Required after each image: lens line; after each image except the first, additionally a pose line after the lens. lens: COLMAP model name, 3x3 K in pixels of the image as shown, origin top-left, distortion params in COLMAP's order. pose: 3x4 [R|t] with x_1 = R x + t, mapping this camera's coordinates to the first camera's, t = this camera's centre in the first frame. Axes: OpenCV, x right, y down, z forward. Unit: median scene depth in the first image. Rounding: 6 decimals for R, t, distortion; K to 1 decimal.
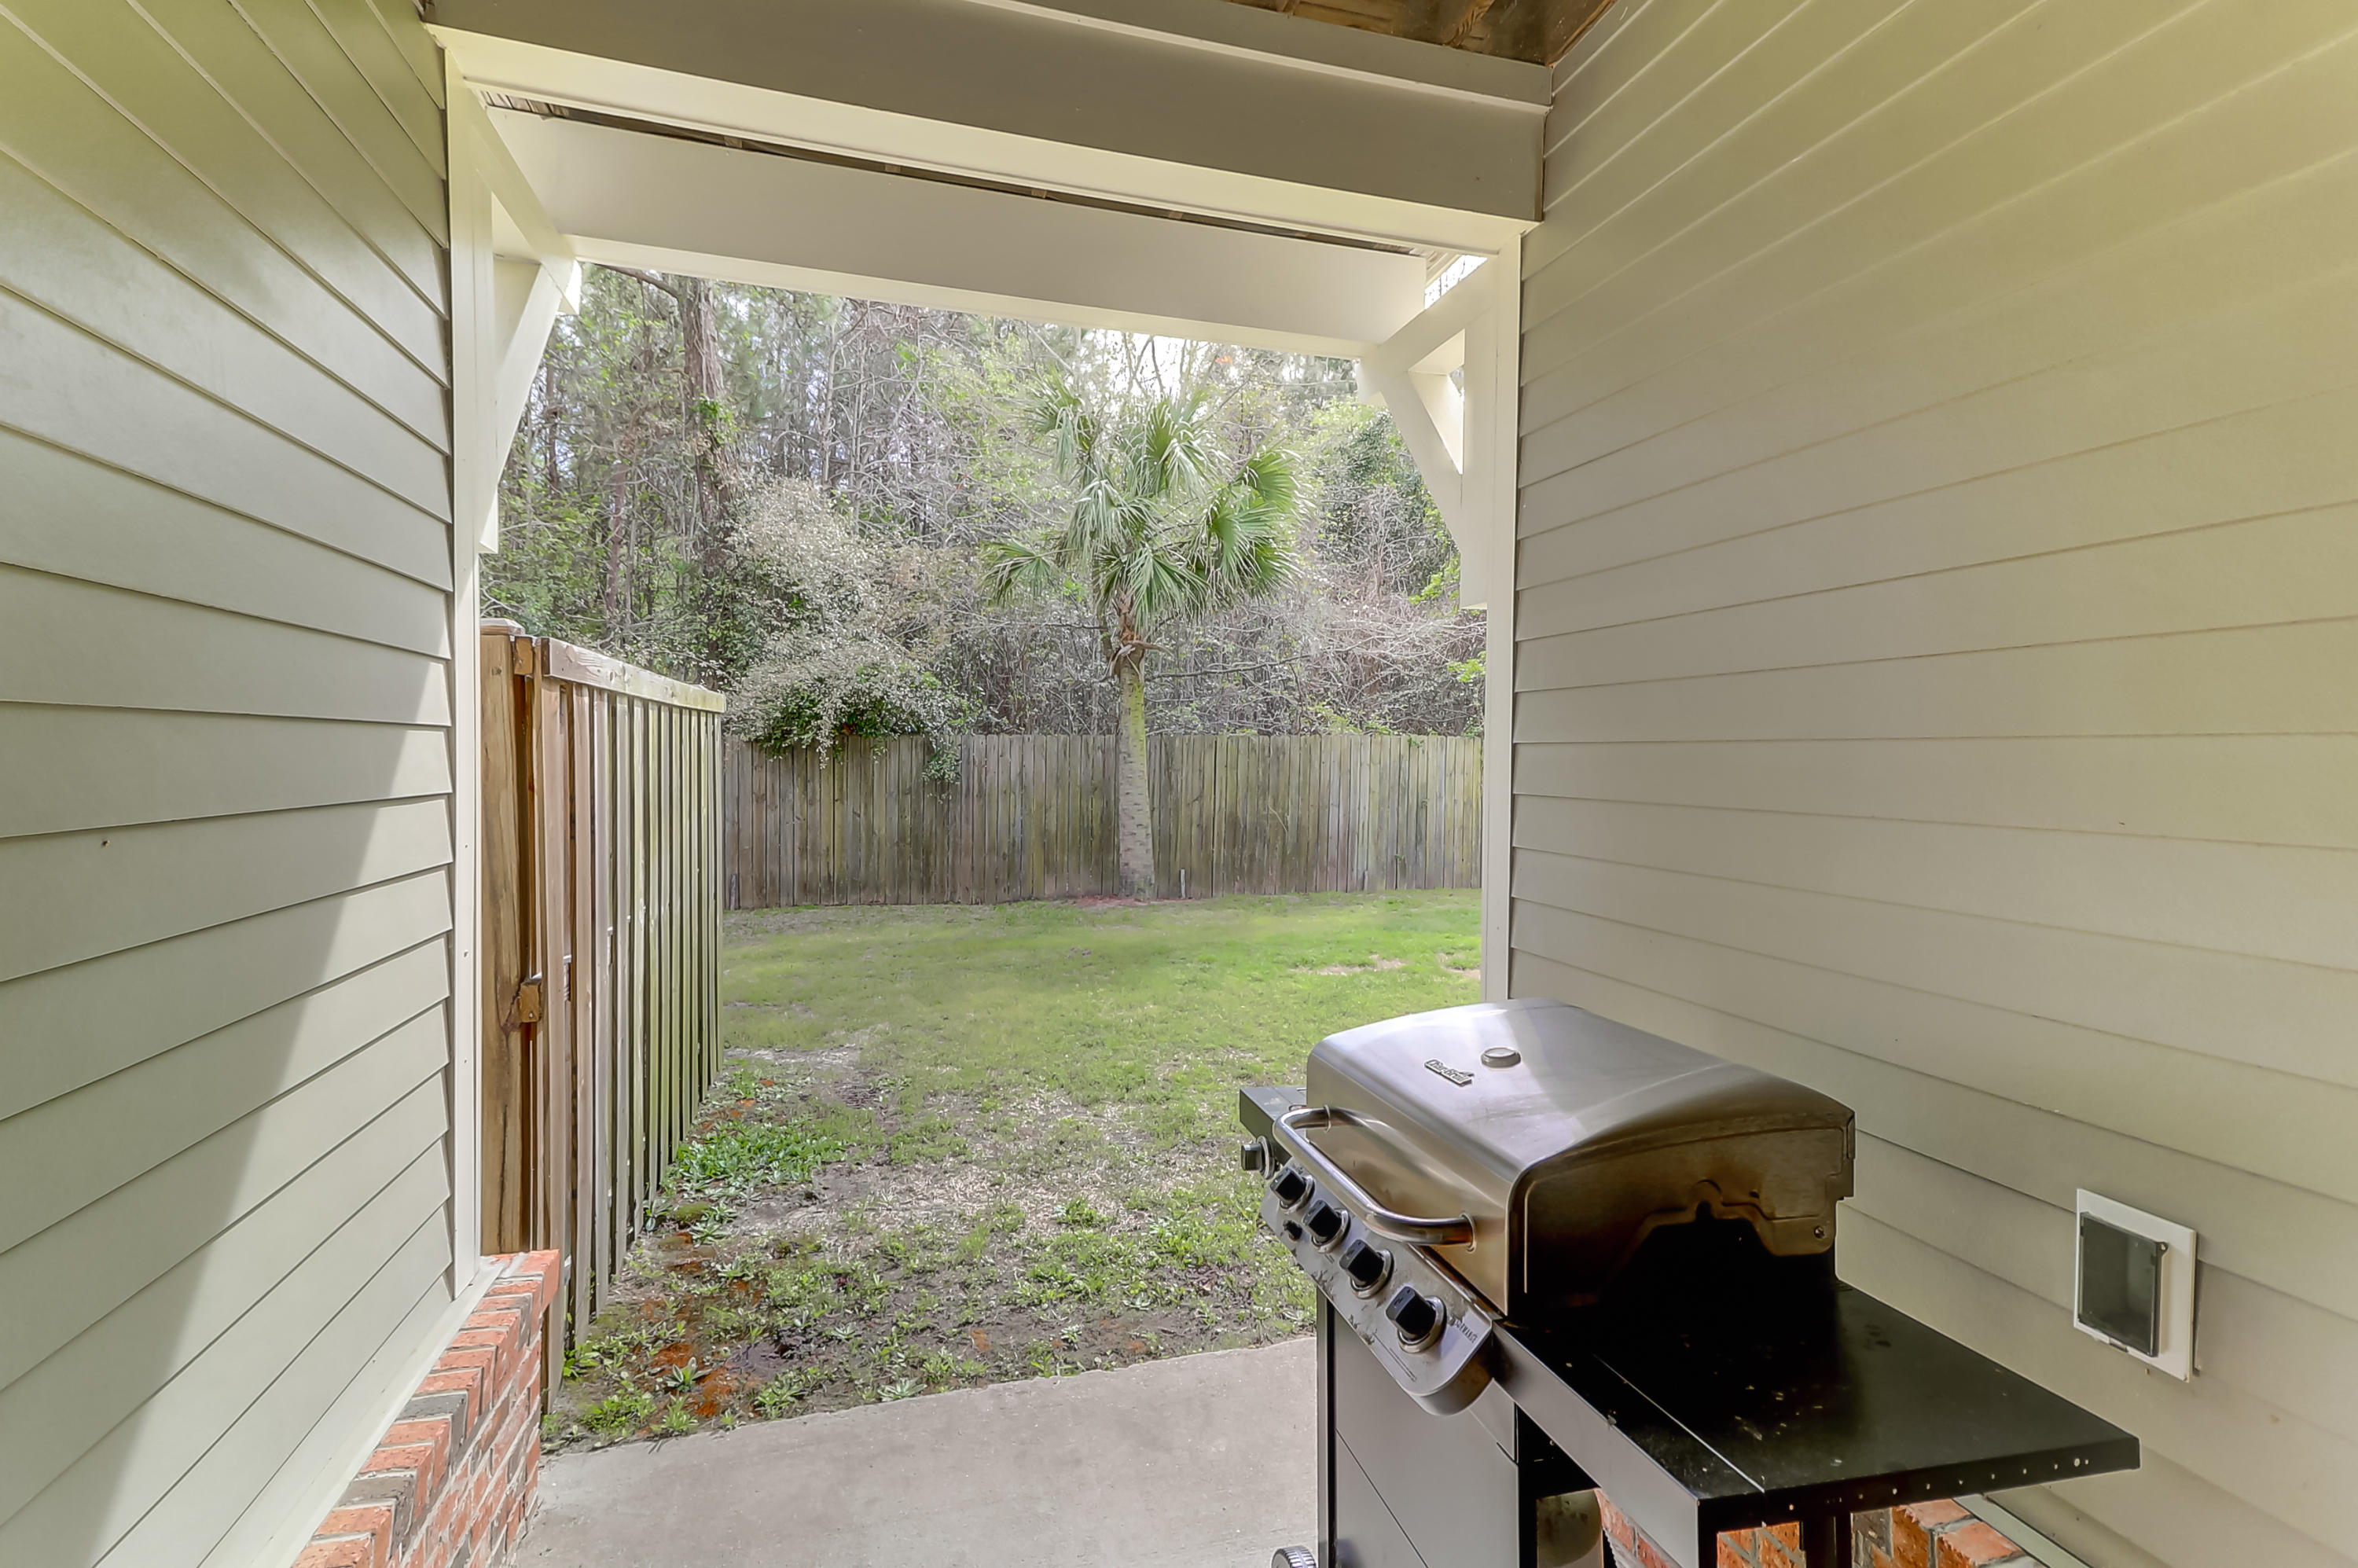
lens RADIAL K [[1087.9, 0, 1187.6], [0, 1087.9, 767.6], [0, 0, 1]] dist [0.020177, 0.000575]
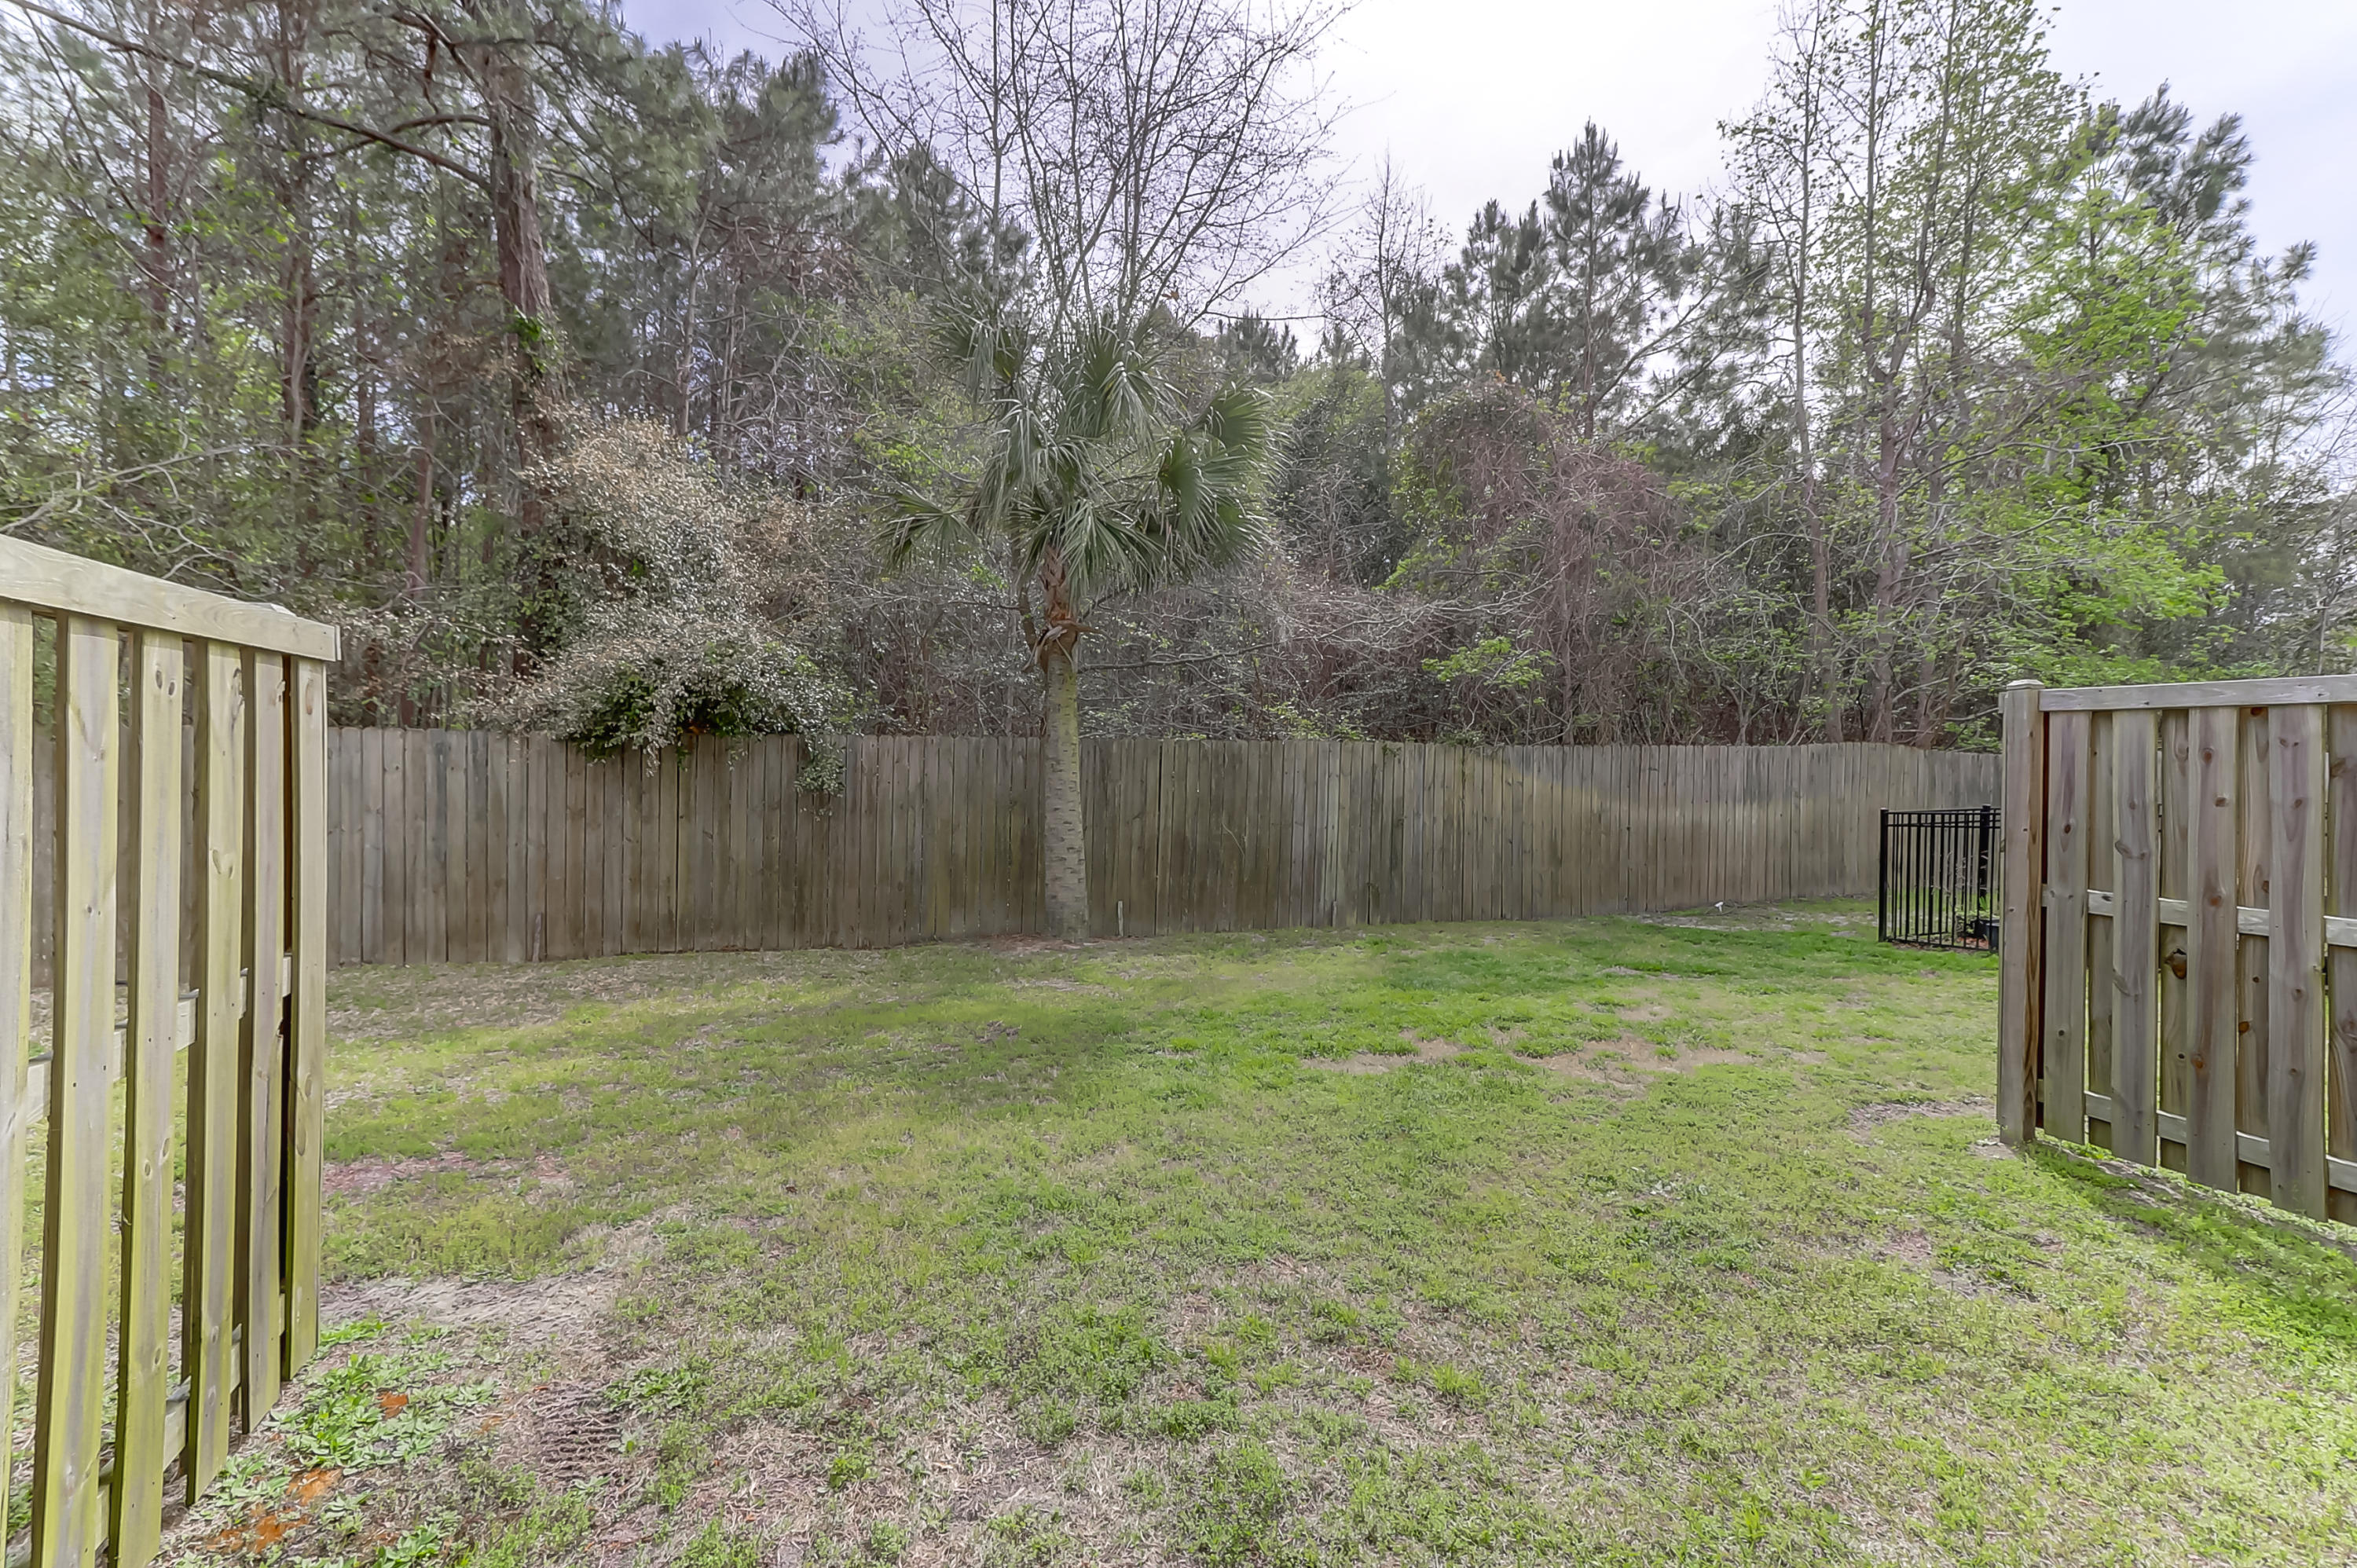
lens RADIAL K [[1087.4, 0, 1187.1], [0, 1087.4, 767.6], [0, 0, 1]] dist [0.020177, 0.000575]
pose [[0.996198, 0.006673, 0.086858, -0.028589], [-0.005691, 0.999917, -0.011542, 0.001521], [-0.086928, 0.011003, 0.996154, 0.187037]]
